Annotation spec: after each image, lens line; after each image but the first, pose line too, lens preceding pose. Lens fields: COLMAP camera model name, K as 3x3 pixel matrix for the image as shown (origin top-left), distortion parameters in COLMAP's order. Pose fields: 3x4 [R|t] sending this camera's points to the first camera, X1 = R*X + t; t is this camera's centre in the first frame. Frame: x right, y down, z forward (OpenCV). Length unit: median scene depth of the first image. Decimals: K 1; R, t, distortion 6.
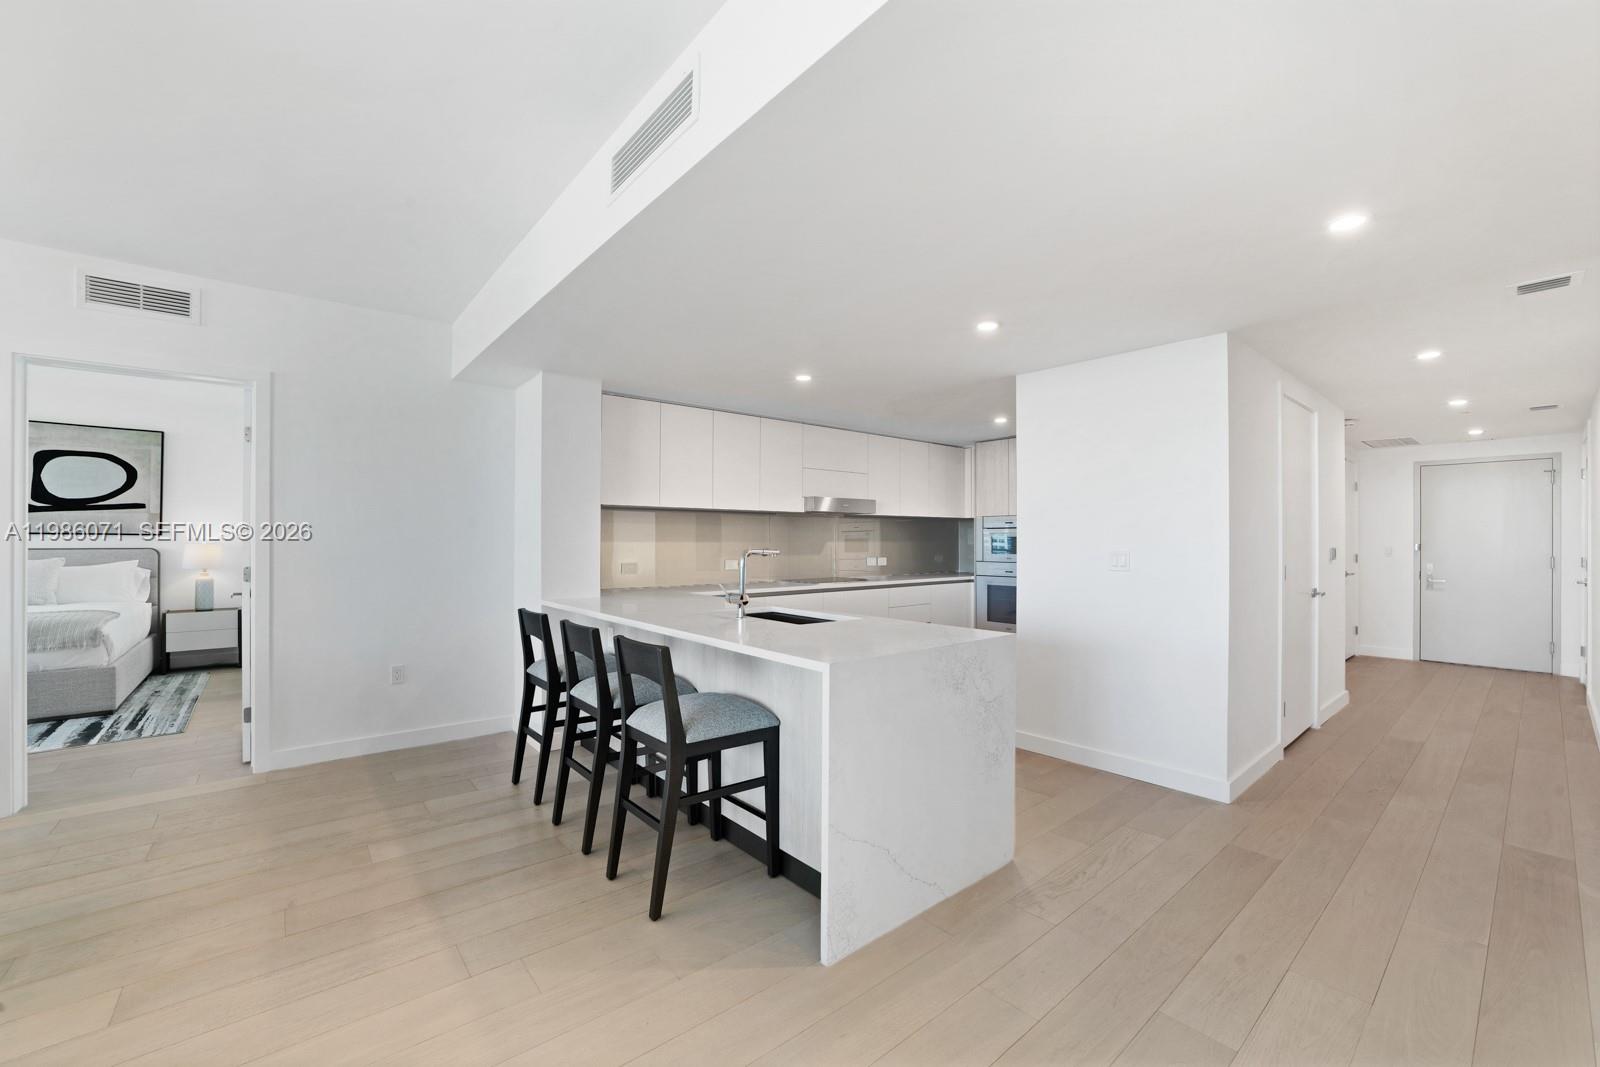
lens RADIAL K [[637.1, 0, 770.2], [0, 637.1, 545.7], [0, 0, 1]] dist [-0.042058, 0.017598]
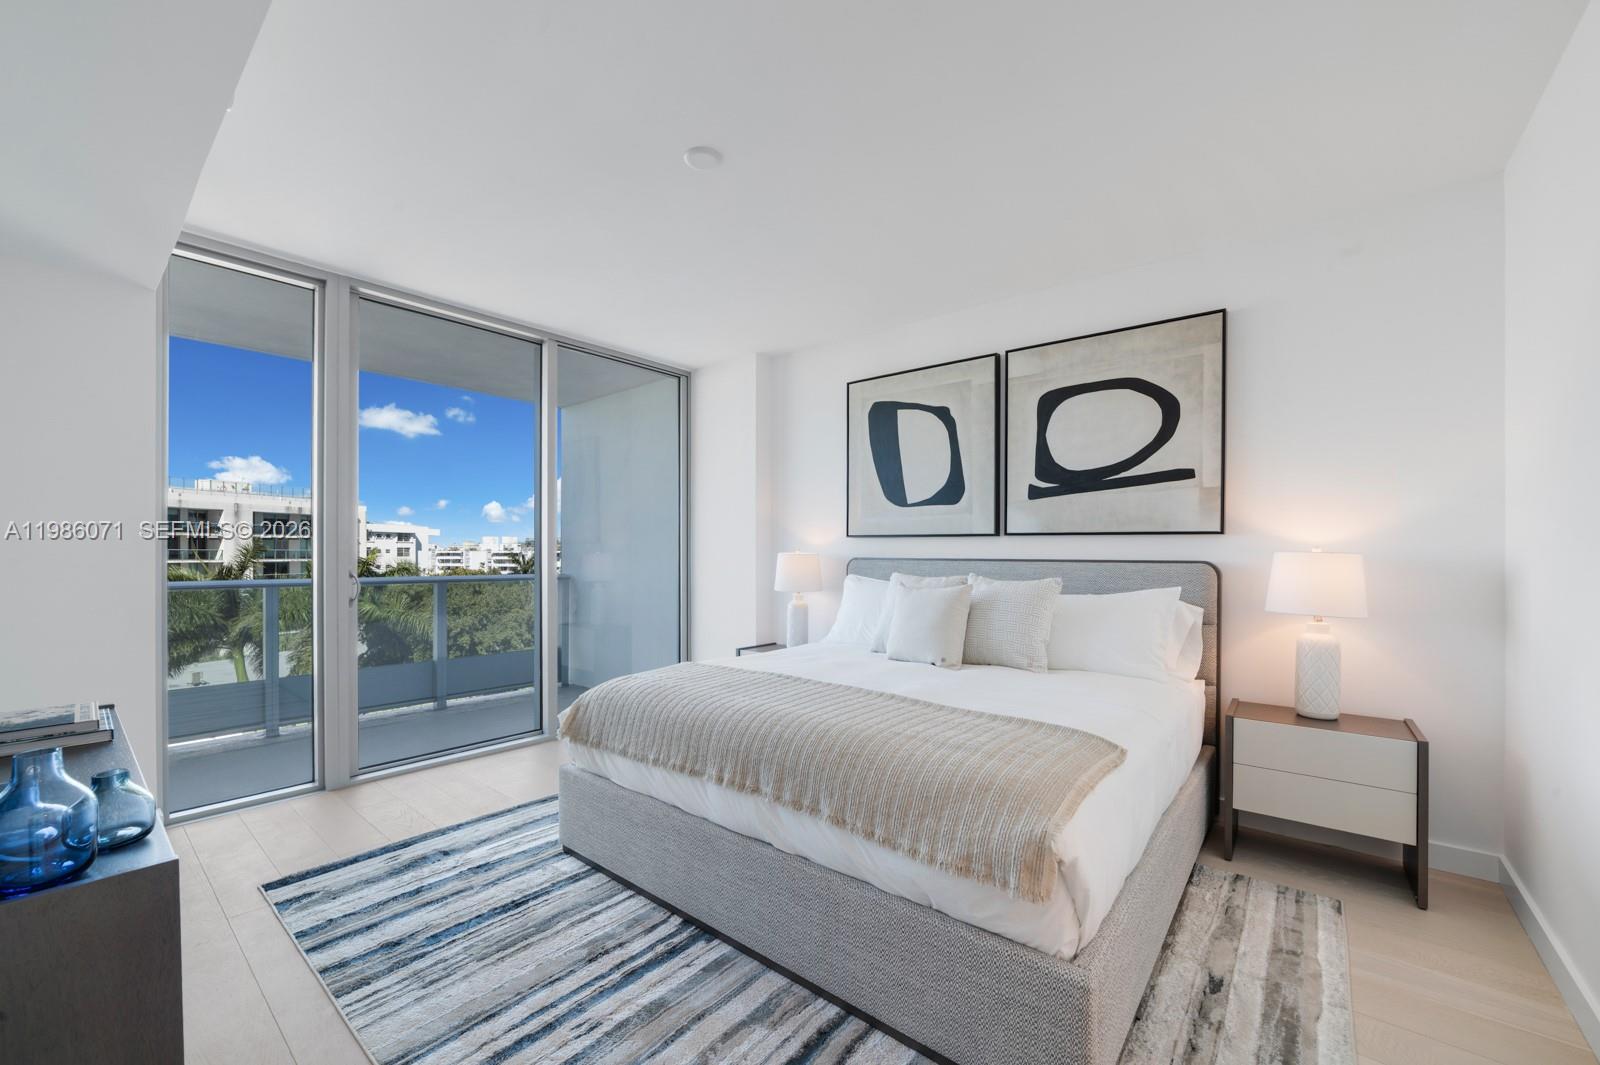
lens RADIAL K [[637.1, 0, 770.2], [0, 637.1, 544.7], [0, 0, 1]] dist [-0.042058, 0.017598]
pose [[0.179429, -0.012725, -0.983689, -0.605886], [-0.009032, 0.999853, -0.014582, 0.001294], [0.983730, 0.011501, 0.179287, 0.609126]]
